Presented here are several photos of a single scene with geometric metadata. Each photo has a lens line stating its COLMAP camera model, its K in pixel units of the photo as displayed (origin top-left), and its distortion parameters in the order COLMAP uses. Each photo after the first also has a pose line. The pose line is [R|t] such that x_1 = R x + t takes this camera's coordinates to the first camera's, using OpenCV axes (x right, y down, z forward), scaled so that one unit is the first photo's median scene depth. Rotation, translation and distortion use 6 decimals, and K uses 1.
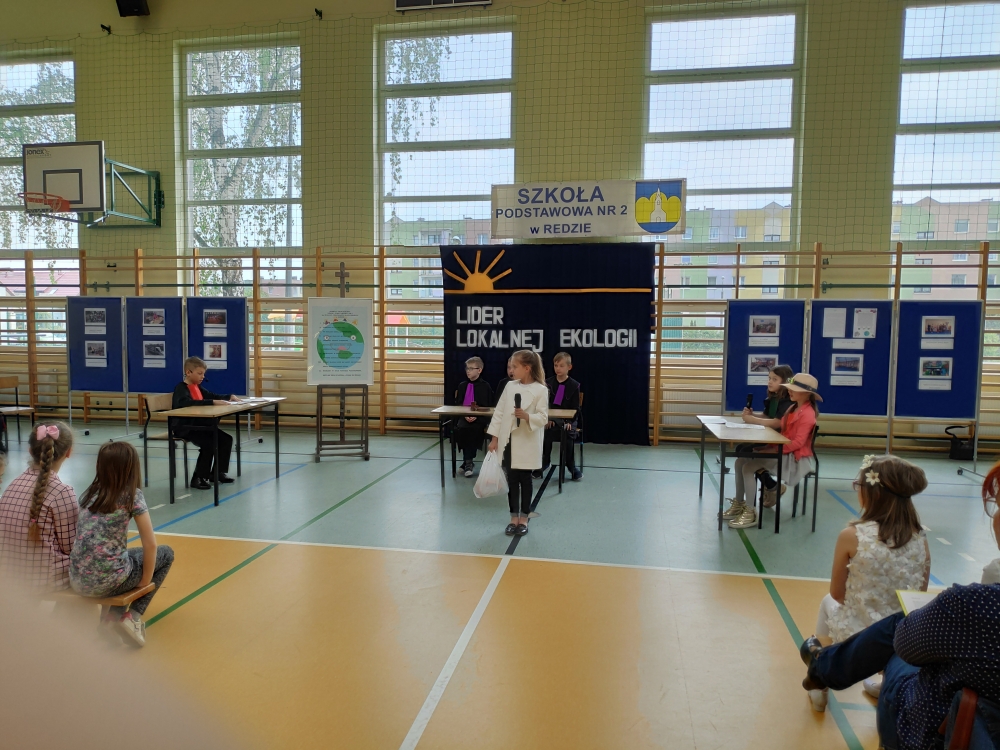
lens RADIAL K [[713.1, 0, 498.0], [0, 713.1, 381.0], [0, 0, 1]] dist [0.000173, -0.021229]
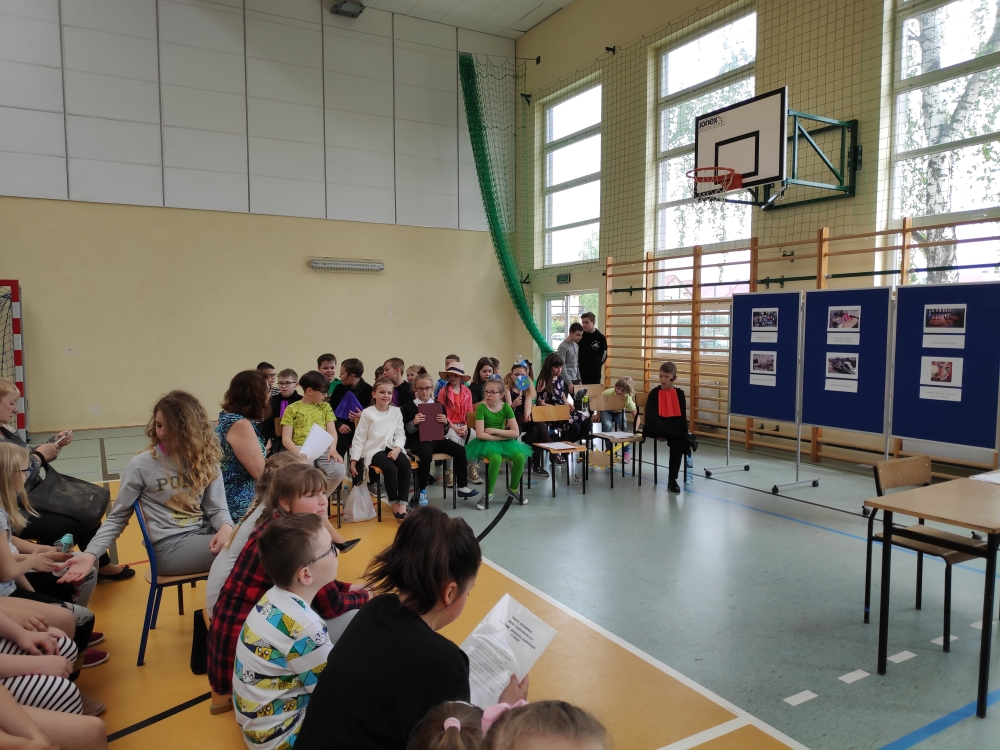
lens RADIAL K [[713.1, 0, 496.3], [0, 713.1, 383.2], [0, 0, 1]] dist [0.000173, -0.021229]
pose [[0.642737, 0.049564, -0.764482, -0.144687], [-0.049351, 0.998511, 0.023245, -0.022678], [0.764495, 0.022788, 0.644226, 0.255612]]
